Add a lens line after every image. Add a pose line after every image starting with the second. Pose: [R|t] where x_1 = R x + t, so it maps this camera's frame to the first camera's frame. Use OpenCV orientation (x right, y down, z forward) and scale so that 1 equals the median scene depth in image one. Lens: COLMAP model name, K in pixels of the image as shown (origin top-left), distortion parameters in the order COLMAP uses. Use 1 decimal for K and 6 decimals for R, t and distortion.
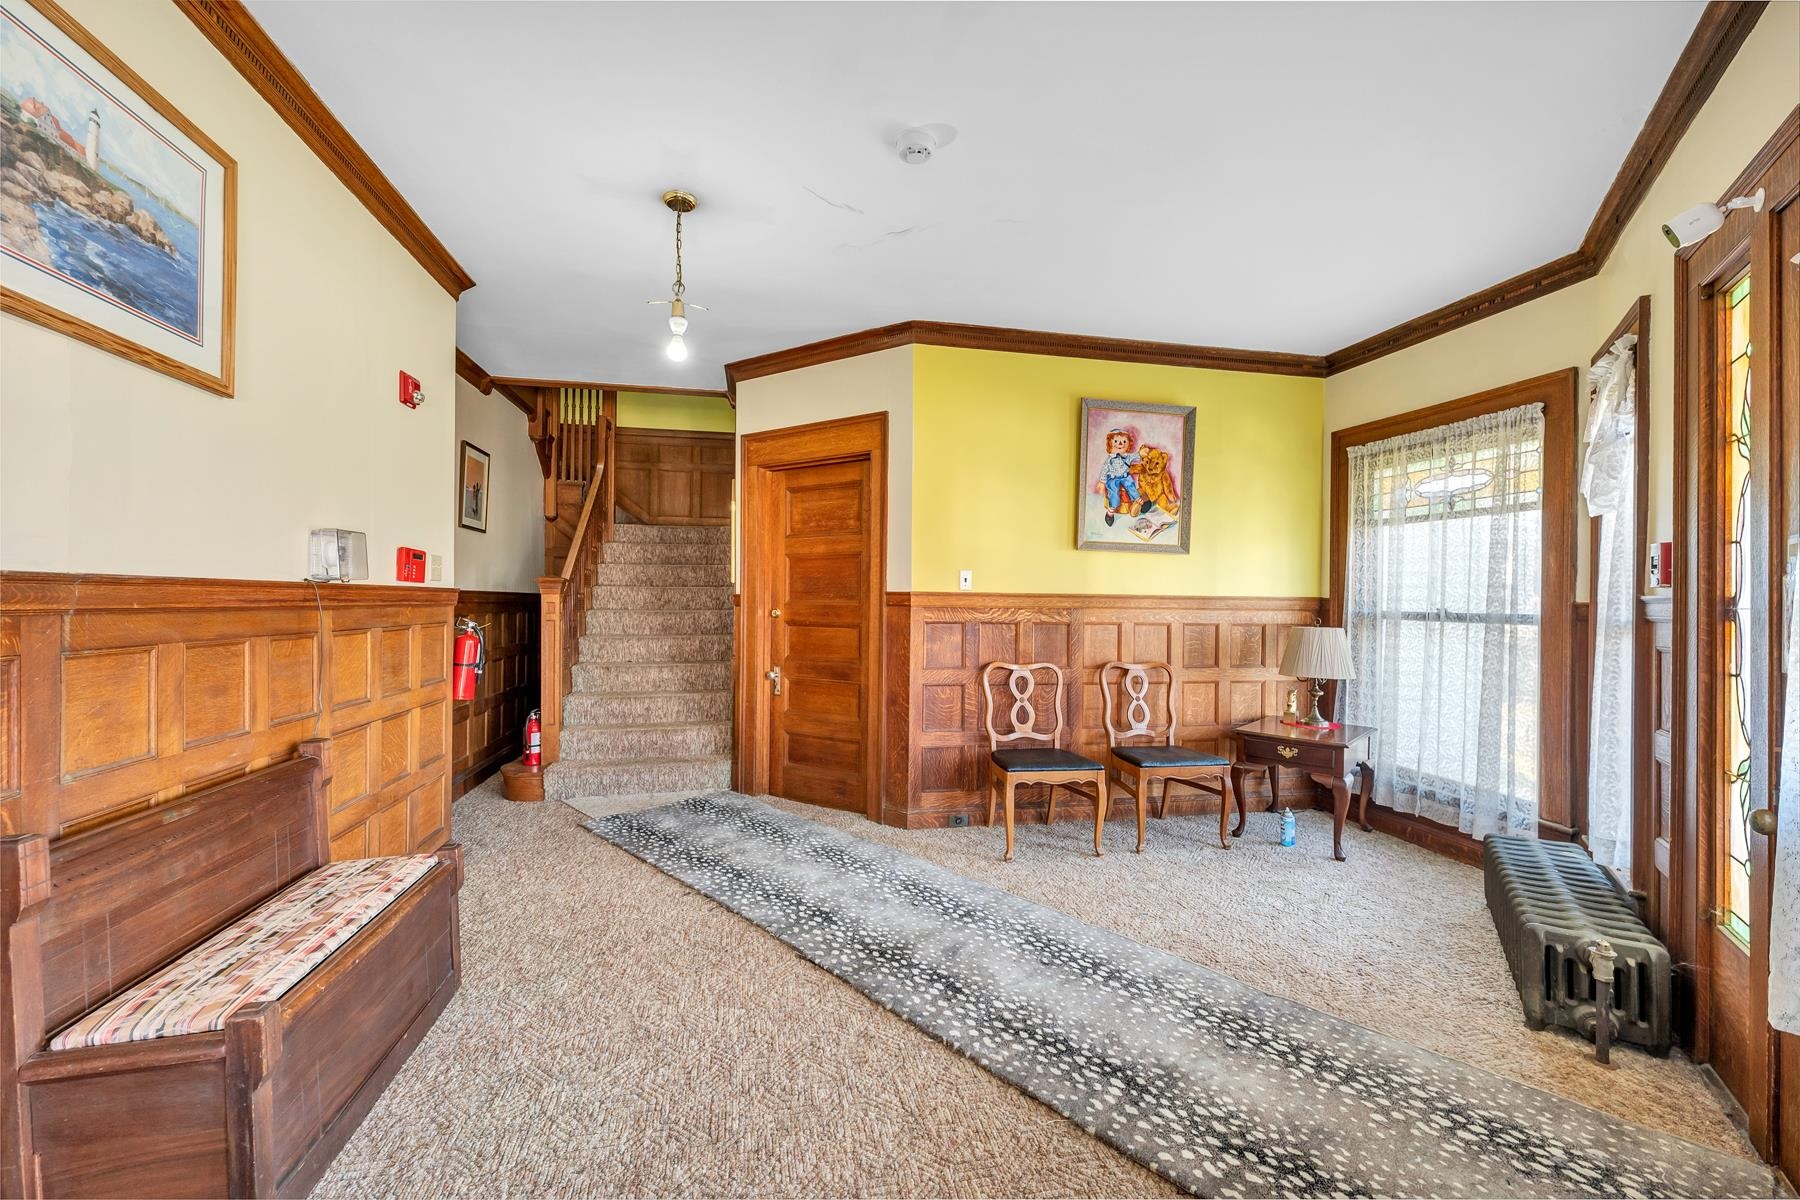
lens RADIAL K [[776.7, 0, 884.3], [0, 776.7, 592.5], [0, 0, 1]] dist [0.001452, 0.000950]
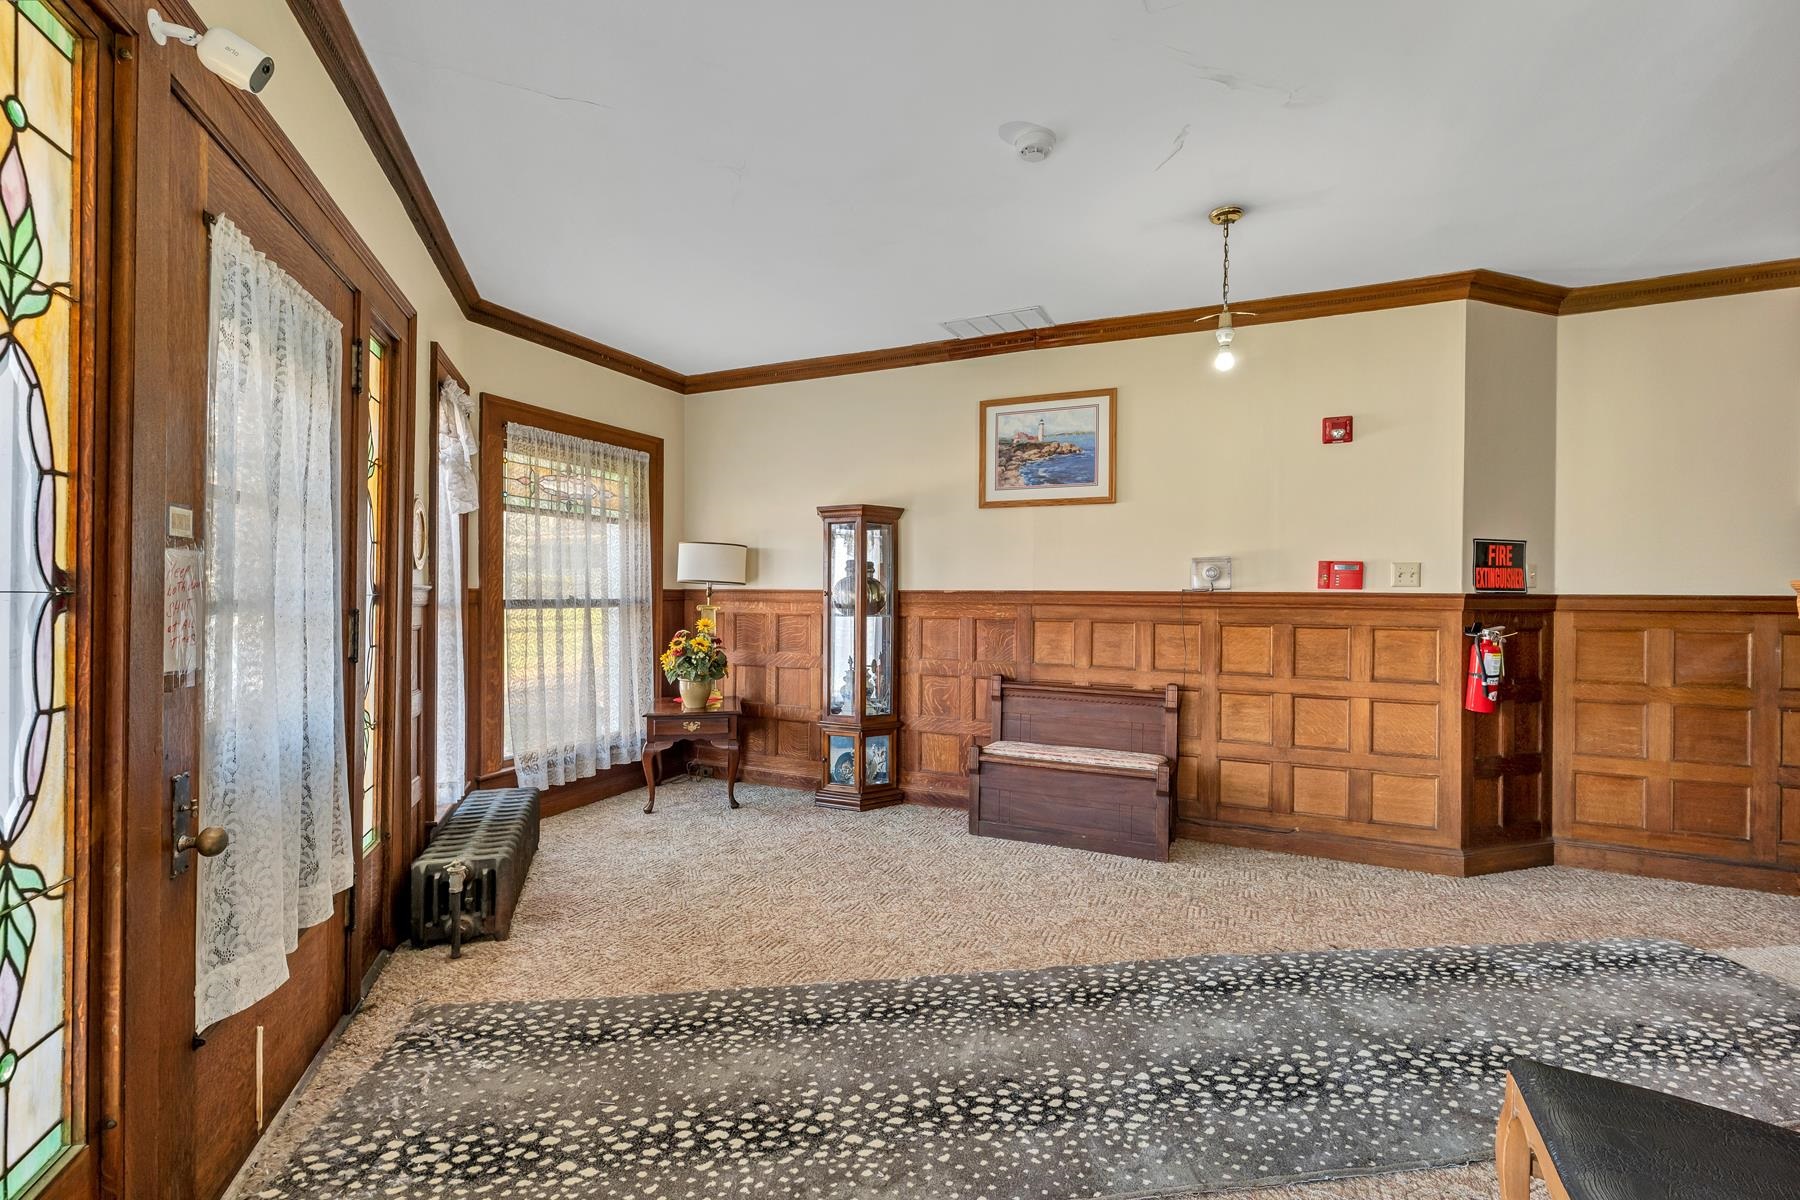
lens RADIAL K [[776.7, 0, 884.3], [0, 776.7, 592.5], [0, 0, 1]] dist [0.001452, 0.000950]
pose [[-0.620666, -0.018631, -0.783854, 1.256523], [-0.008383, 0.999818, -0.017127, 0.028746], [0.784030, -0.004060, -0.620709, 1.969890]]
